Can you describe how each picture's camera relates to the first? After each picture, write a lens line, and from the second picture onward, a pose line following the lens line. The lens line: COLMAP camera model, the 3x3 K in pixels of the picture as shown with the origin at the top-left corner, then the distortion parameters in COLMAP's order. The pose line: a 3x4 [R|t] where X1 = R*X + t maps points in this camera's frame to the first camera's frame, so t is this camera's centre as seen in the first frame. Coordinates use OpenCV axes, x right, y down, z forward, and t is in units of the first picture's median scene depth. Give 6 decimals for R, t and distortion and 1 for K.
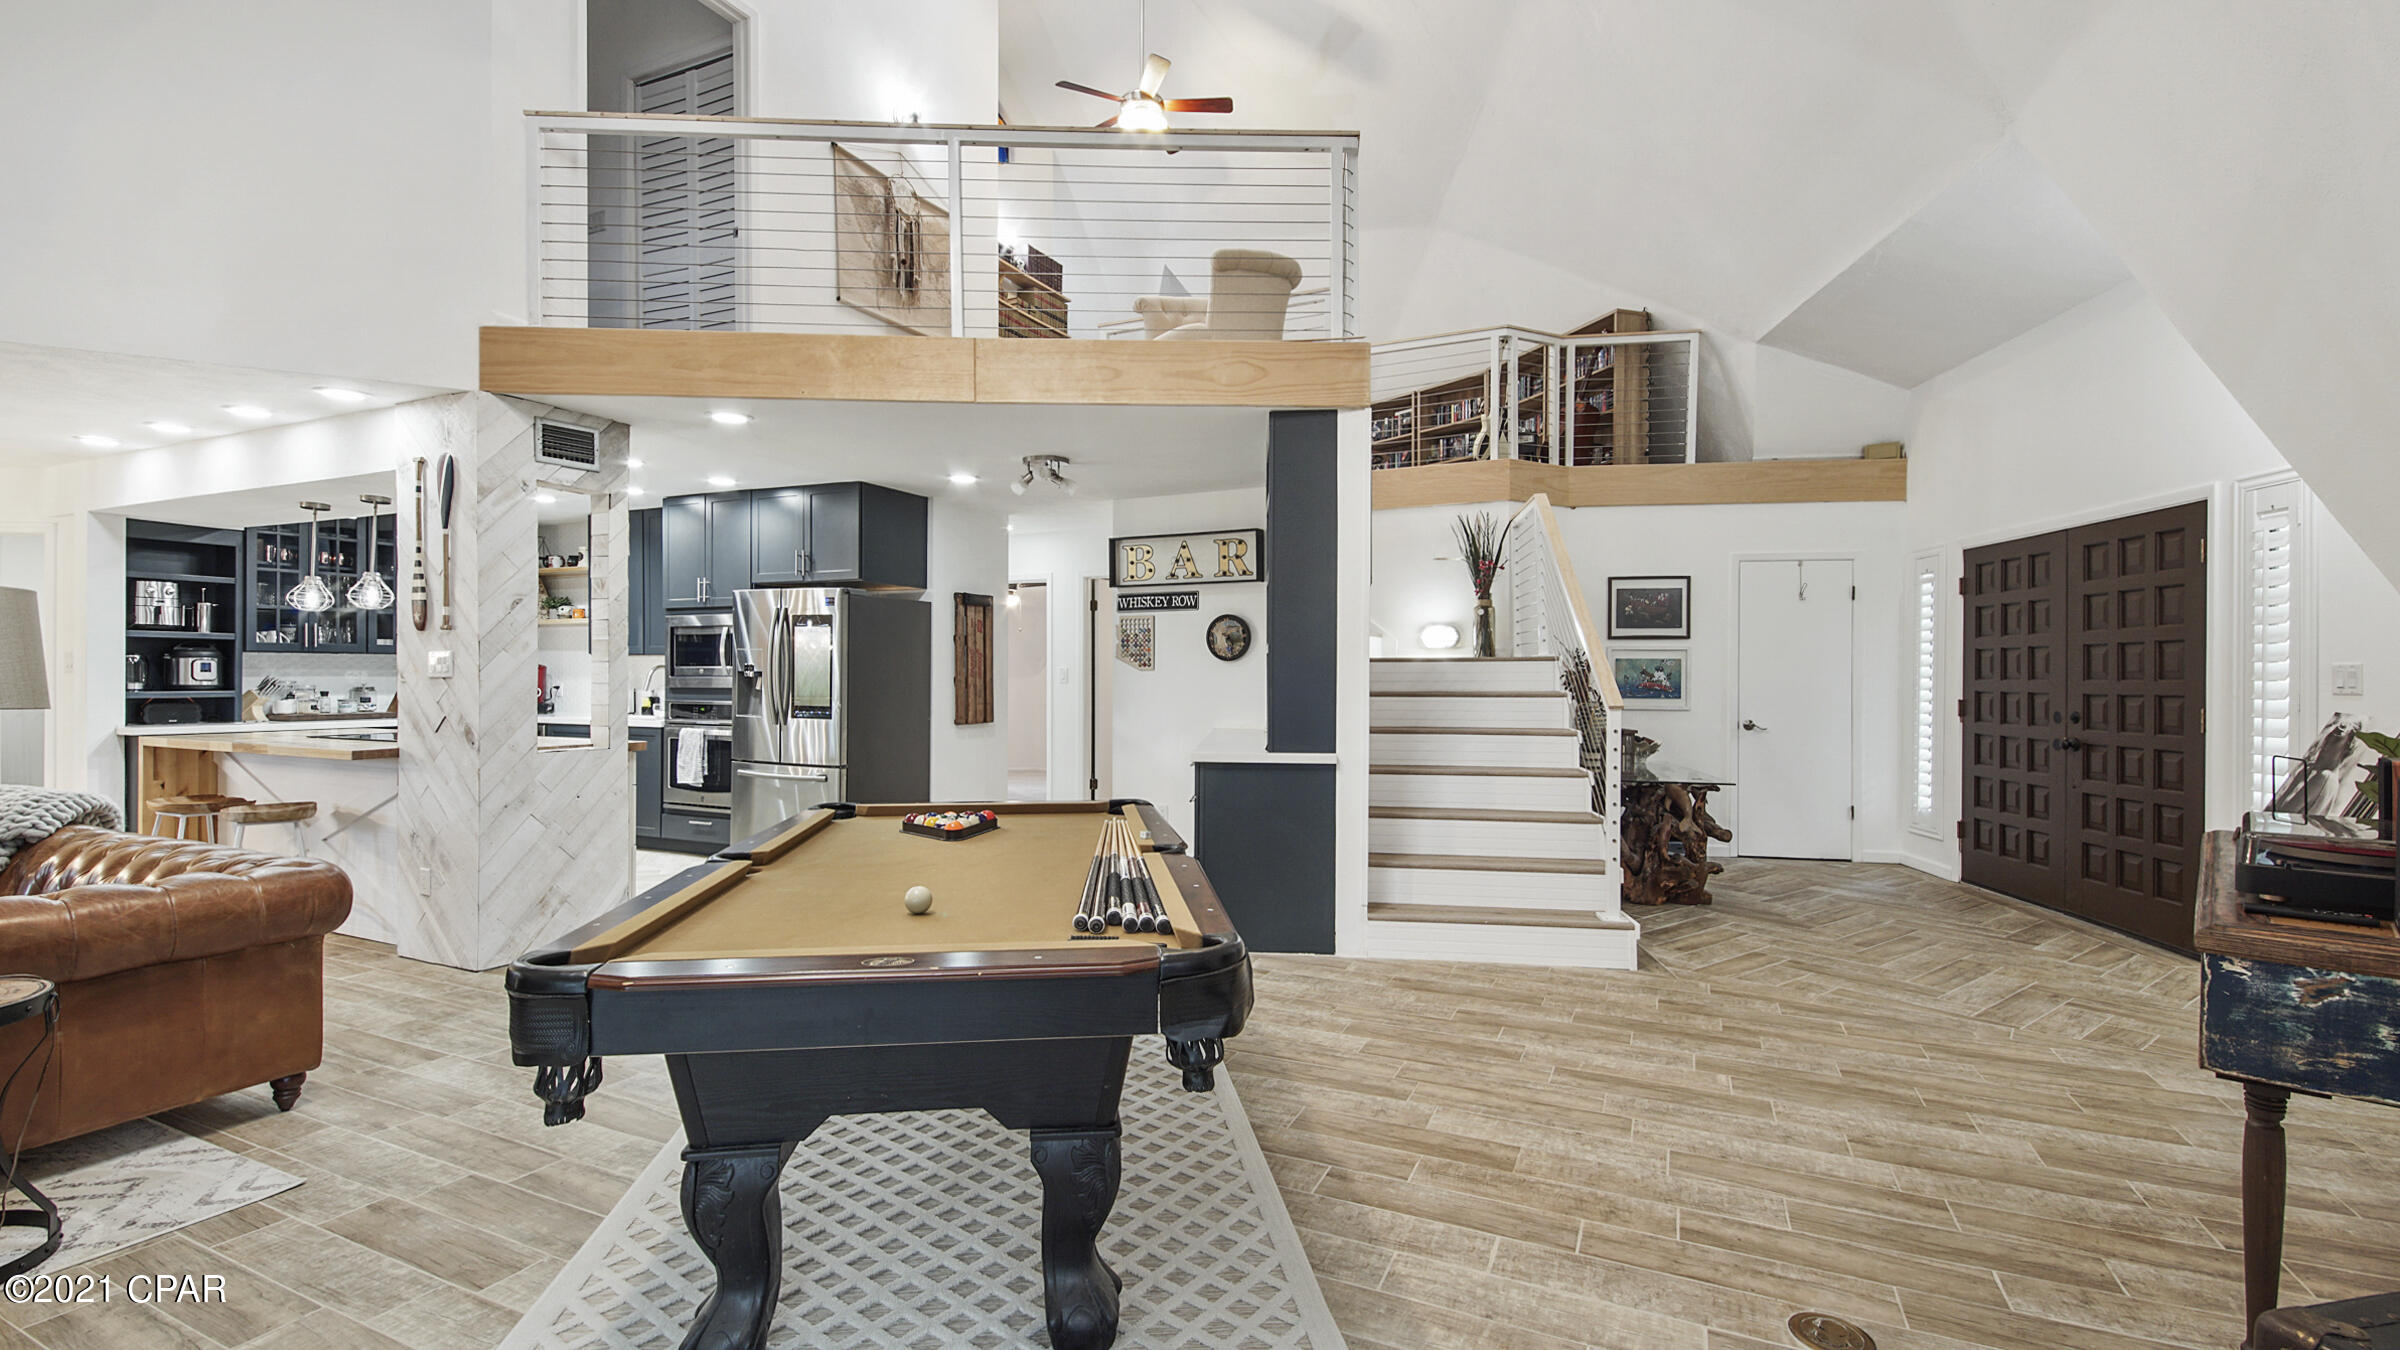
lens RADIAL K [[1047.1, 0, 1191.3], [0, 1047.1, 680.1], [0, 0, 1]] dist [0.043370, -0.027477]
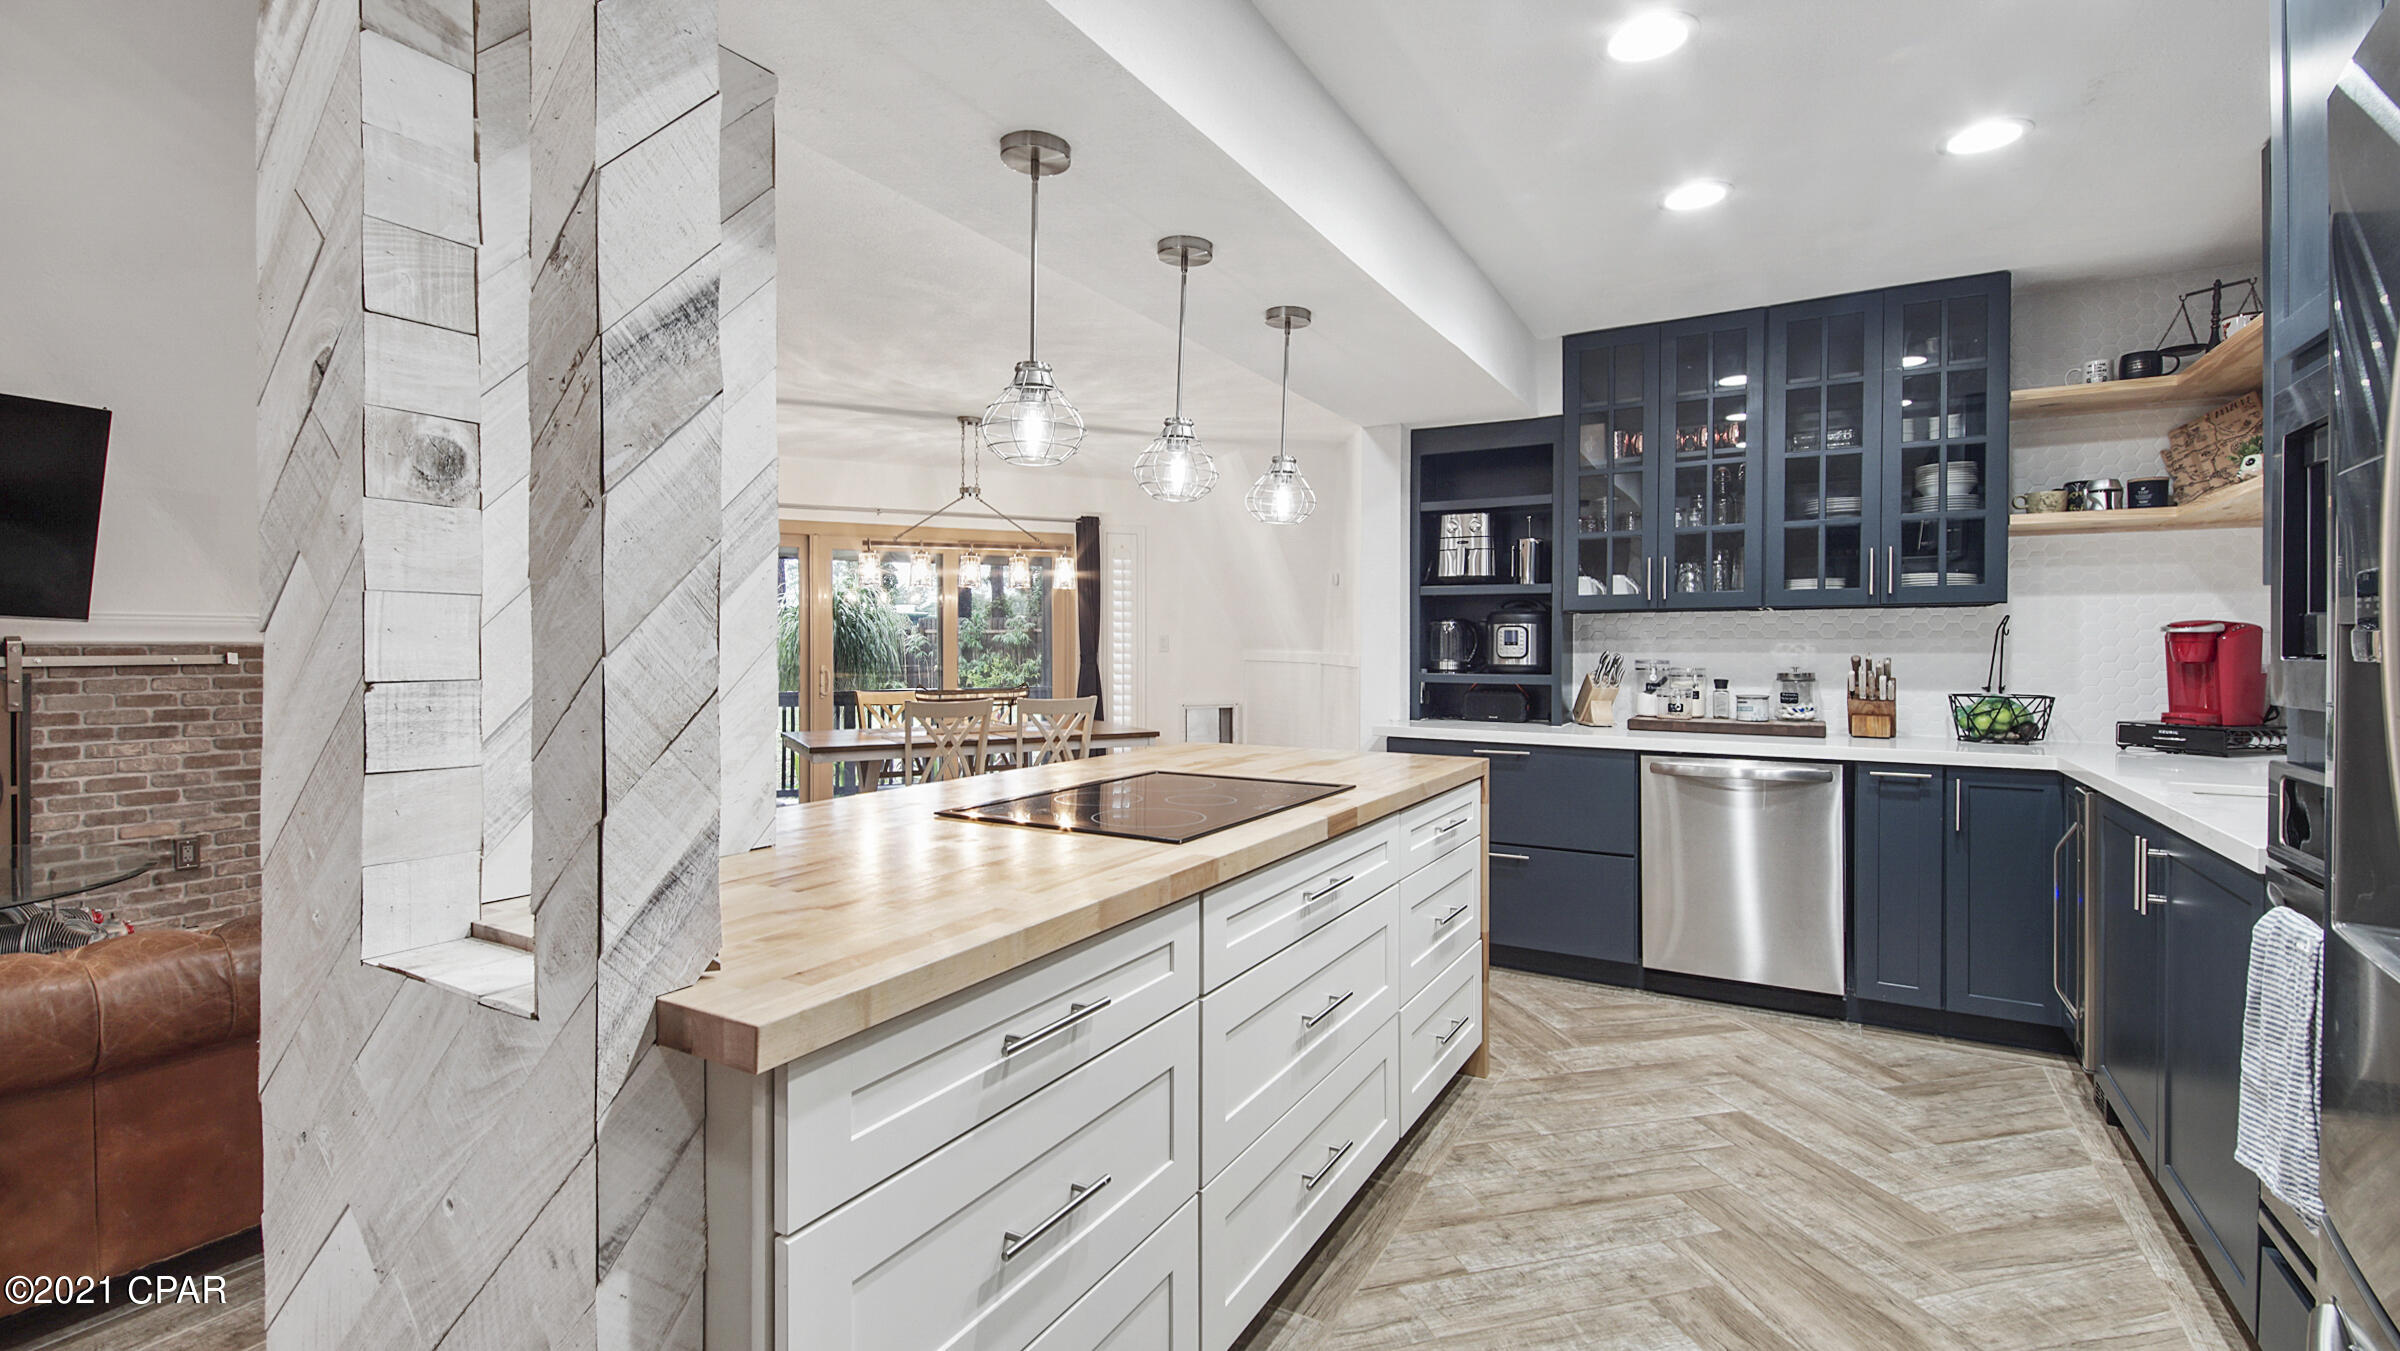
lens RADIAL K [[1047.1, 0, 1191.3], [0, 1047.1, 680.6], [0, 0, 1]] dist [0.043370, -0.027477]
pose [[-0.081730, 0.031780, -0.996148, -0.273492], [-0.008752, 0.999430, 0.032603, -0.004964], [0.996616, 0.011383, -0.081405, 0.870481]]
